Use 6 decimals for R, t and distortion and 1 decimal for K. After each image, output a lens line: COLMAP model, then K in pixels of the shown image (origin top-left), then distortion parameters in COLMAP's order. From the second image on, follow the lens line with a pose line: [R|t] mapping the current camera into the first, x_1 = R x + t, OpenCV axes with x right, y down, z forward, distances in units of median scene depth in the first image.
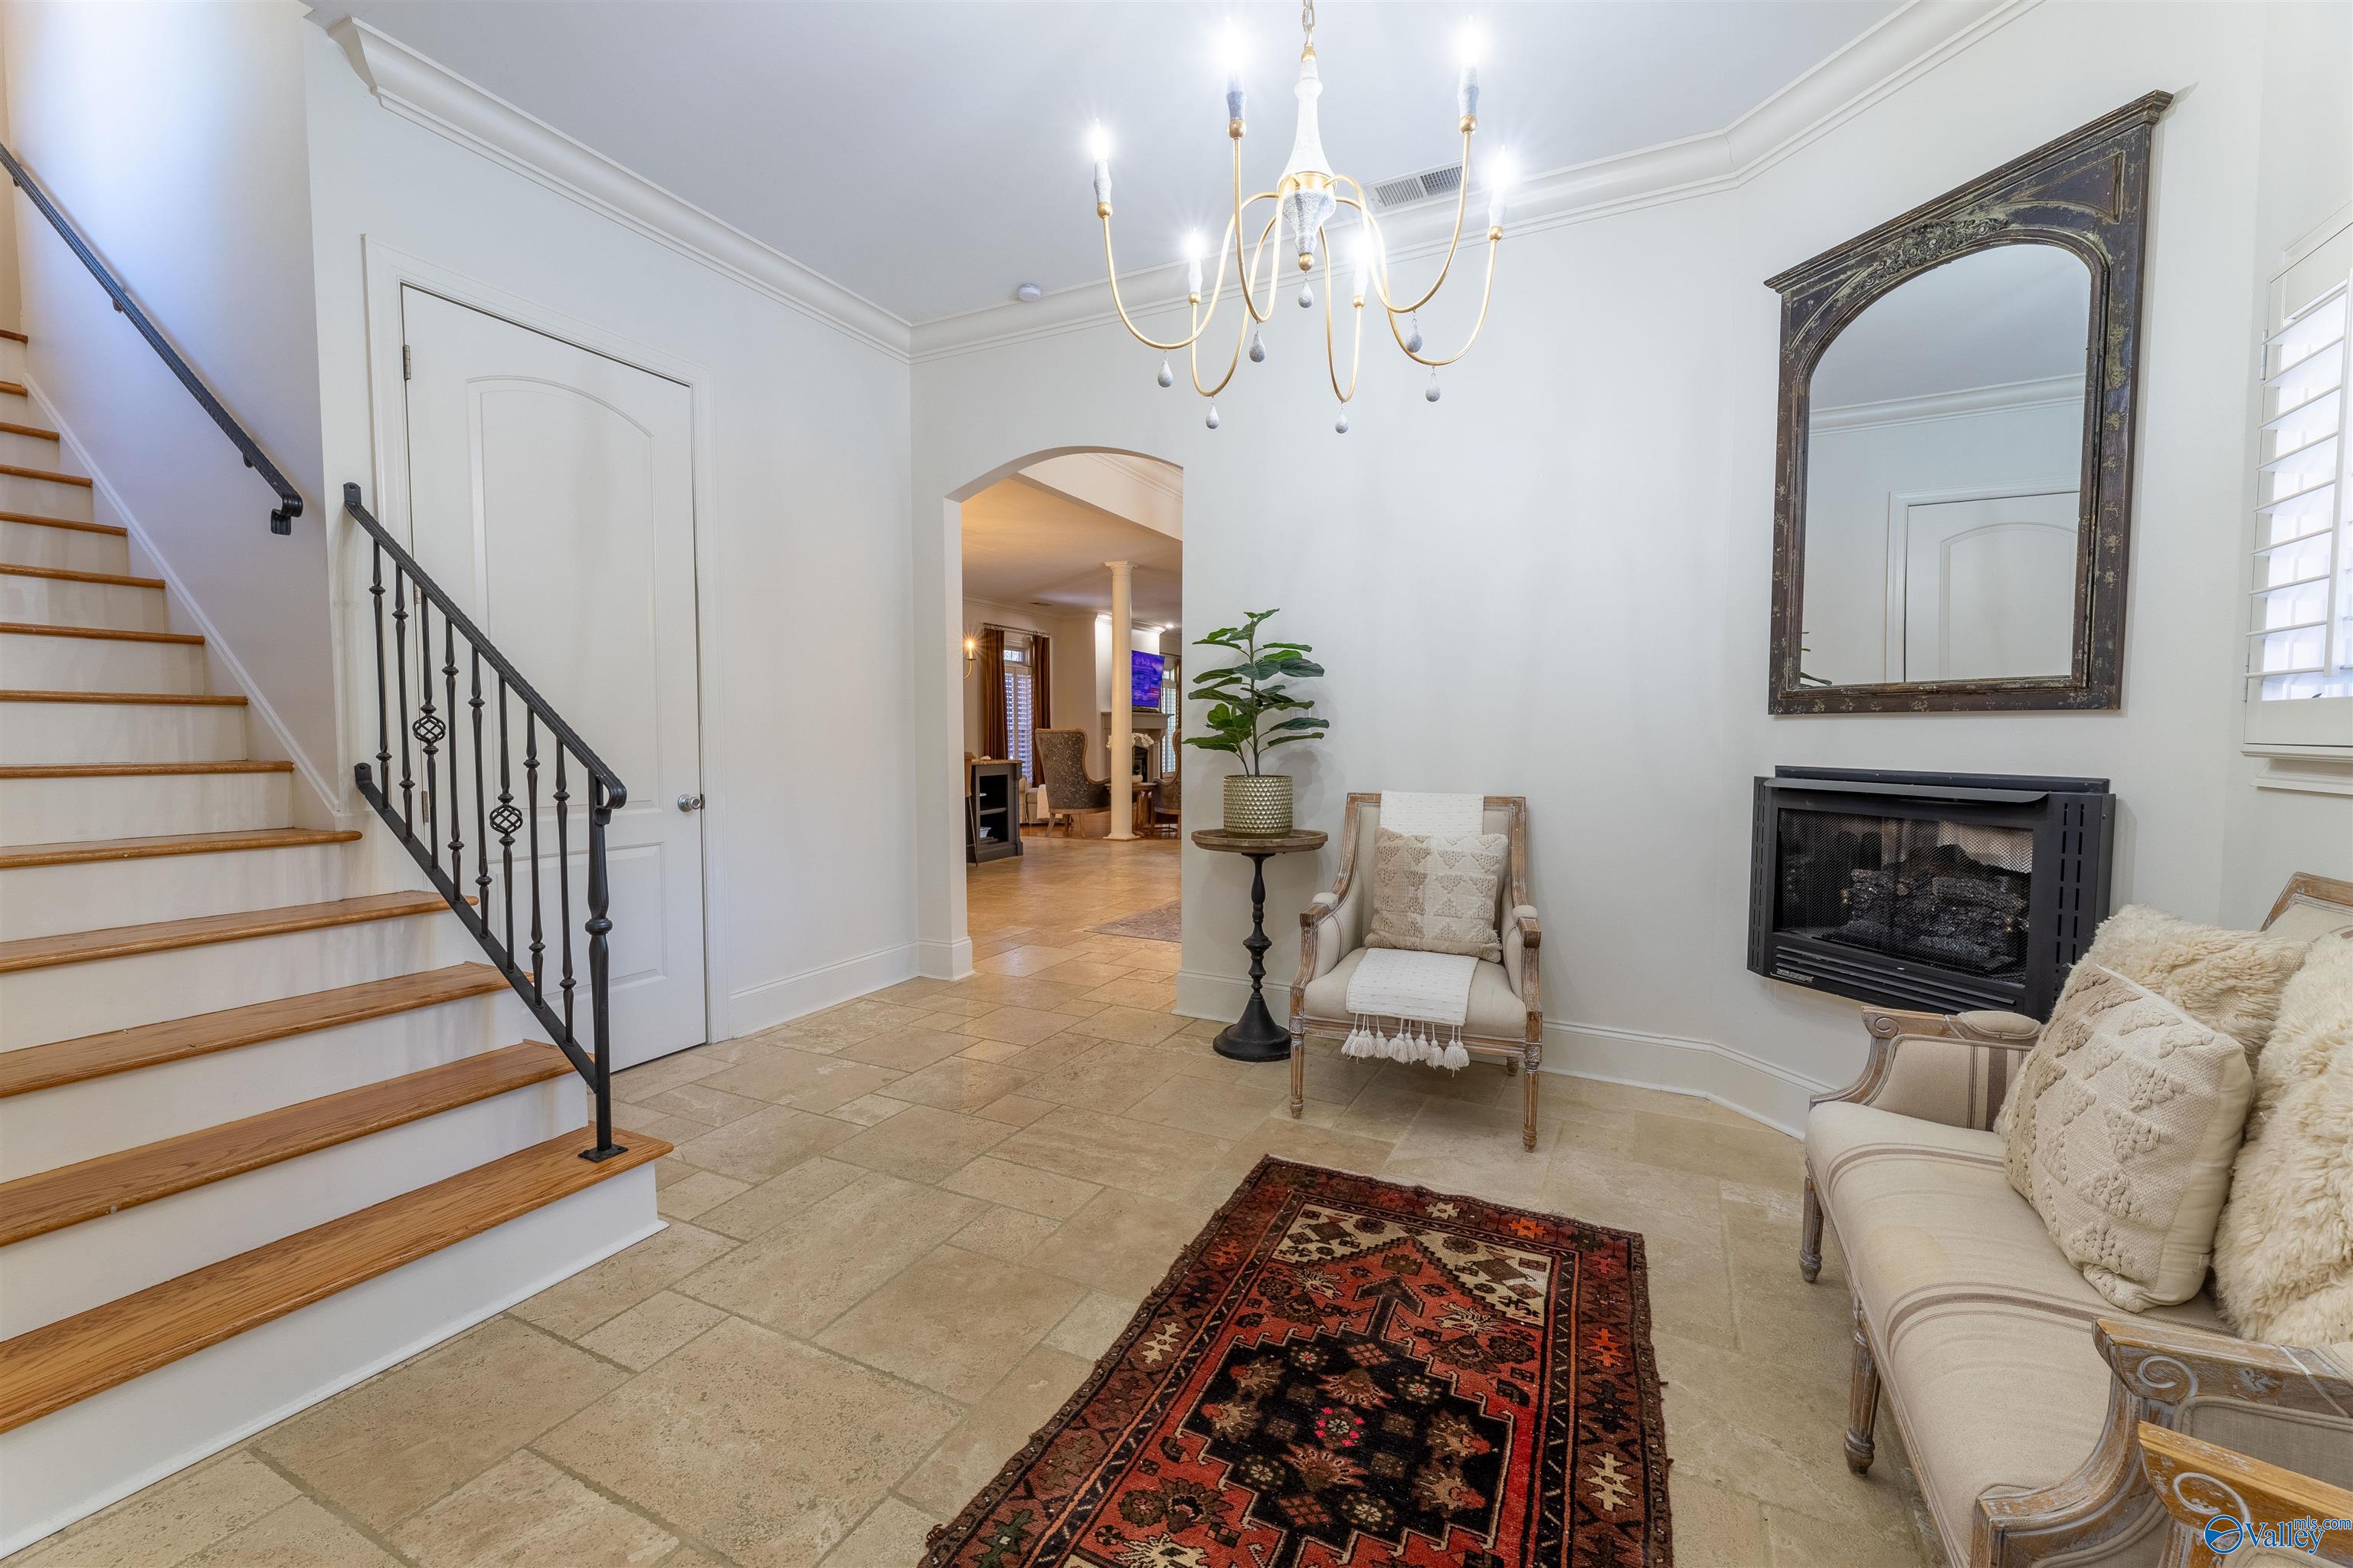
lens RADIAL K [[953.4, 0, 1173.7], [0, 953.4, 782.8], [0, 0, 1]] dist [0.001083, -0.000671]
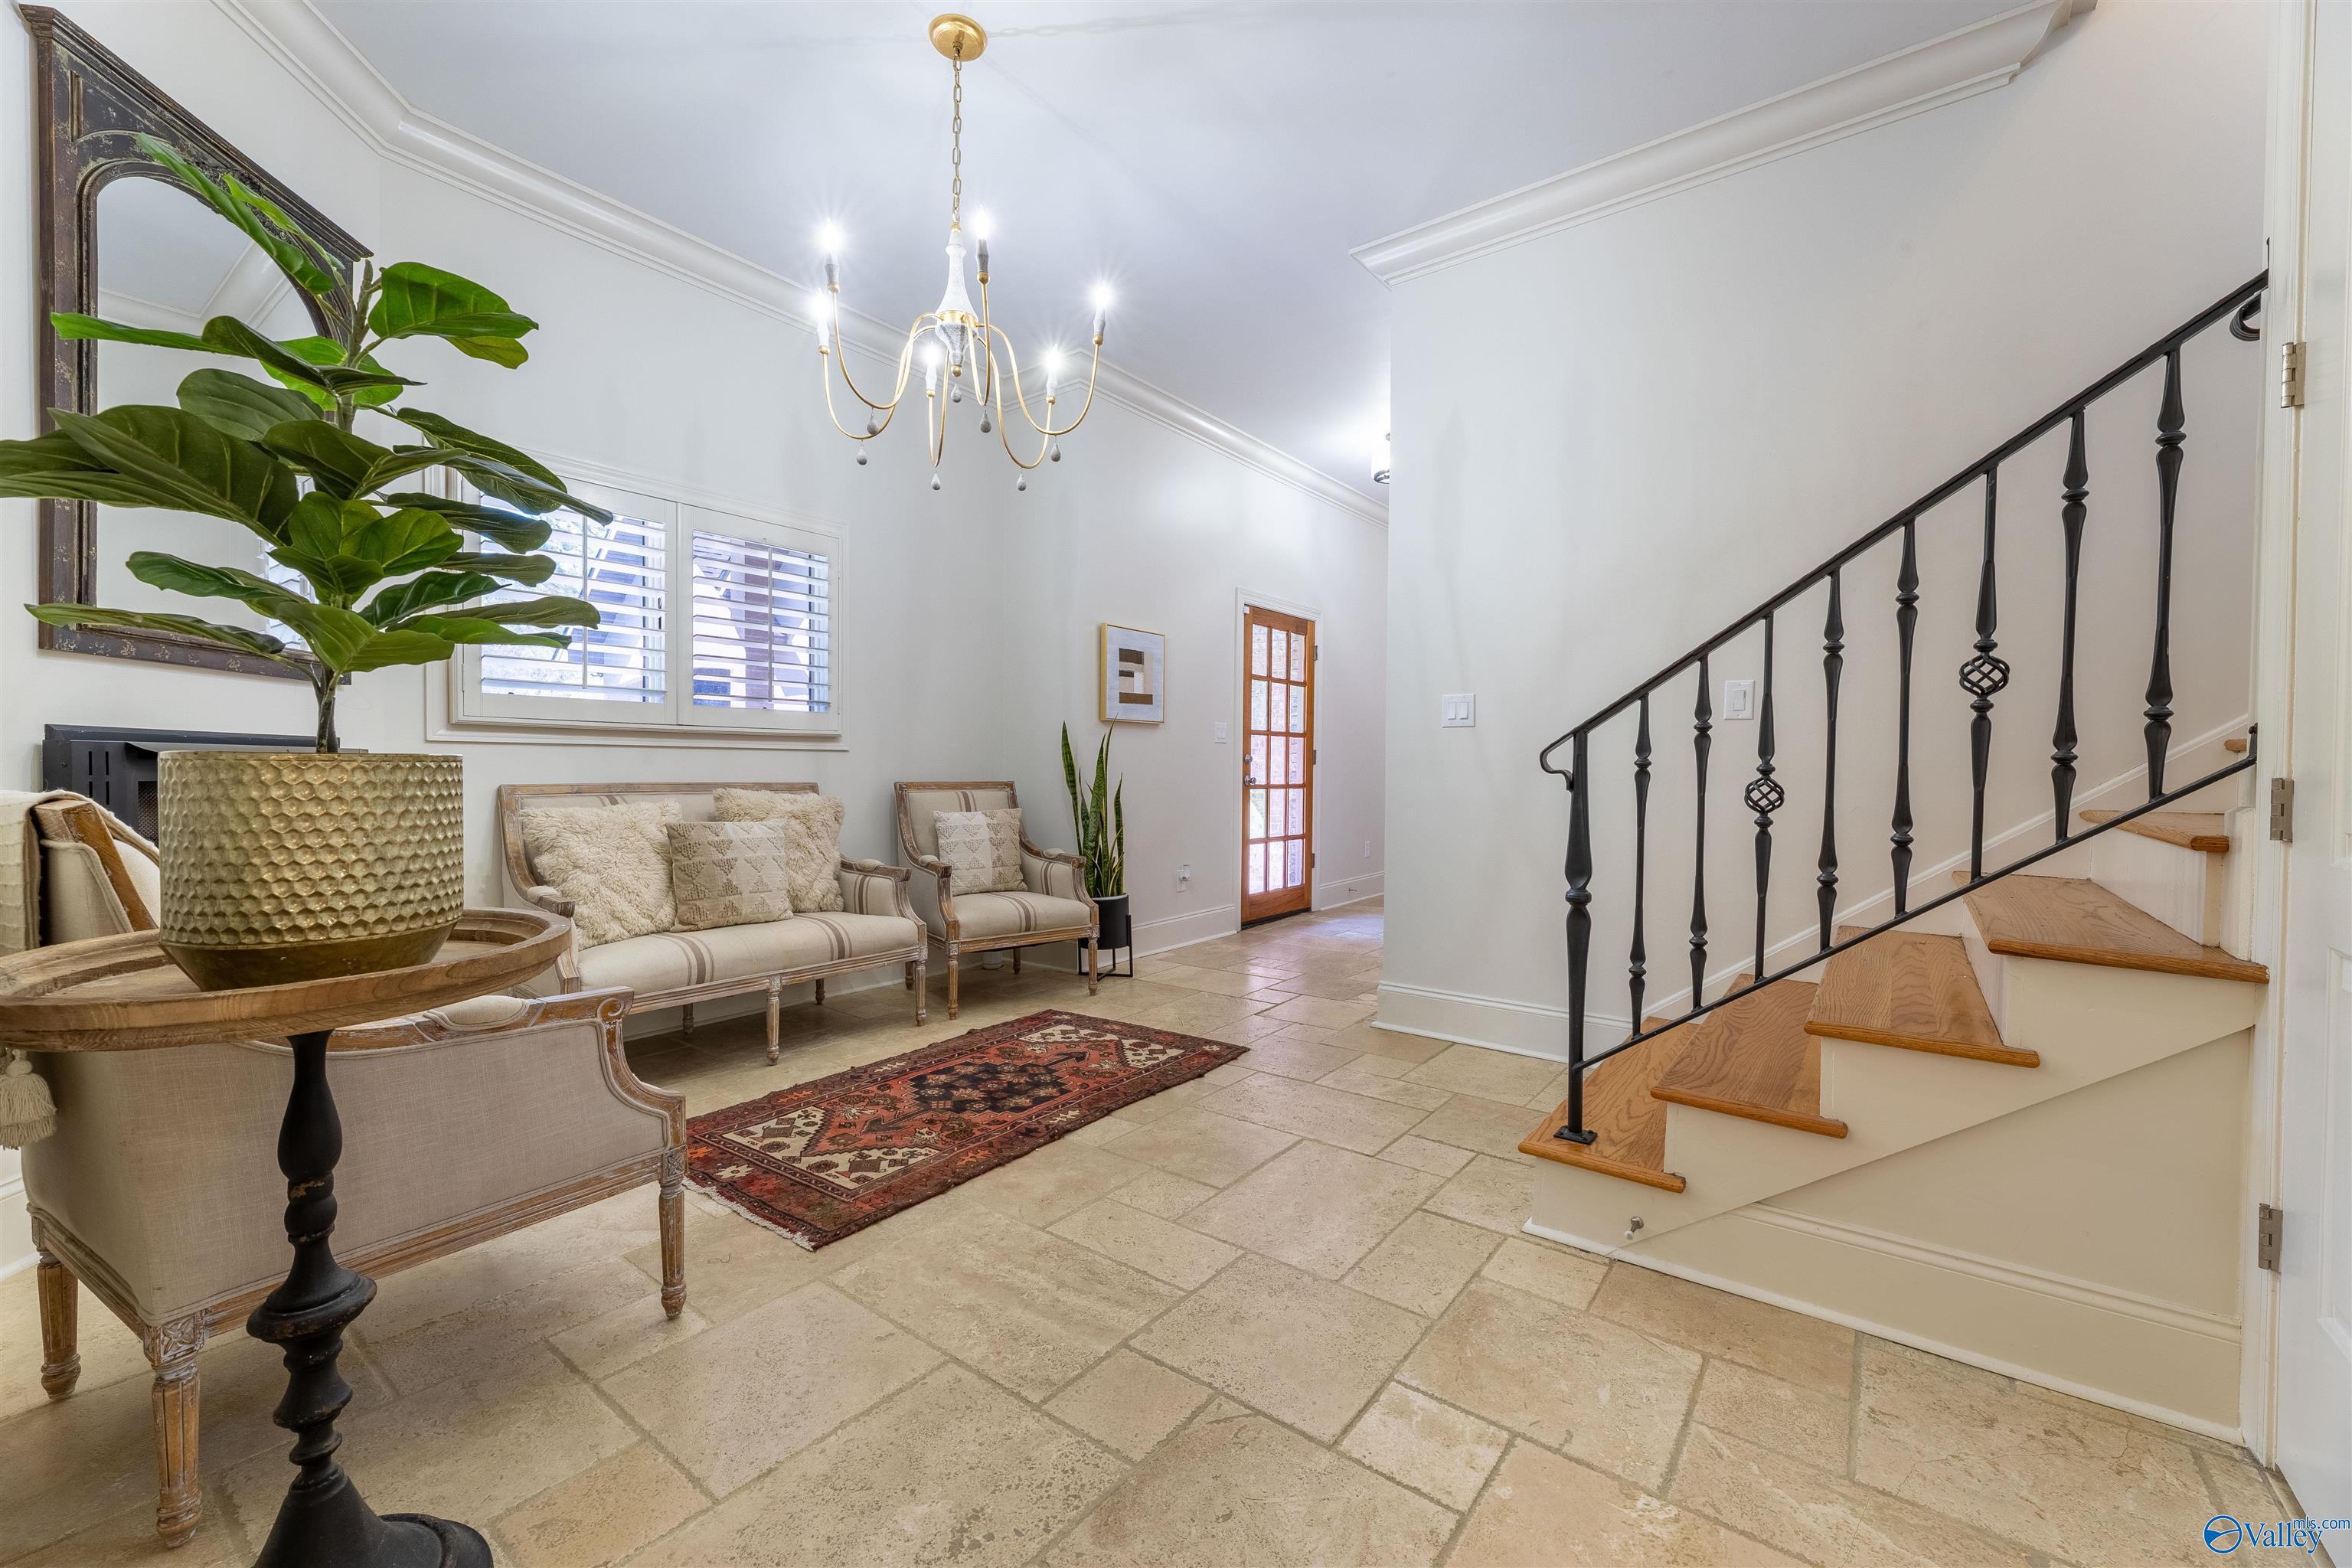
lens RADIAL K [[952.9, 0, 1170.6], [0, 952.9, 775.6], [0, 0, 1]] dist [0.001083, -0.000671]
pose [[-0.981204, -0.010564, 0.192686, -0.394622], [0.001059, 0.998191, 0.060120, -0.030170], [-0.192972, 0.059194, -0.979417, 2.066870]]
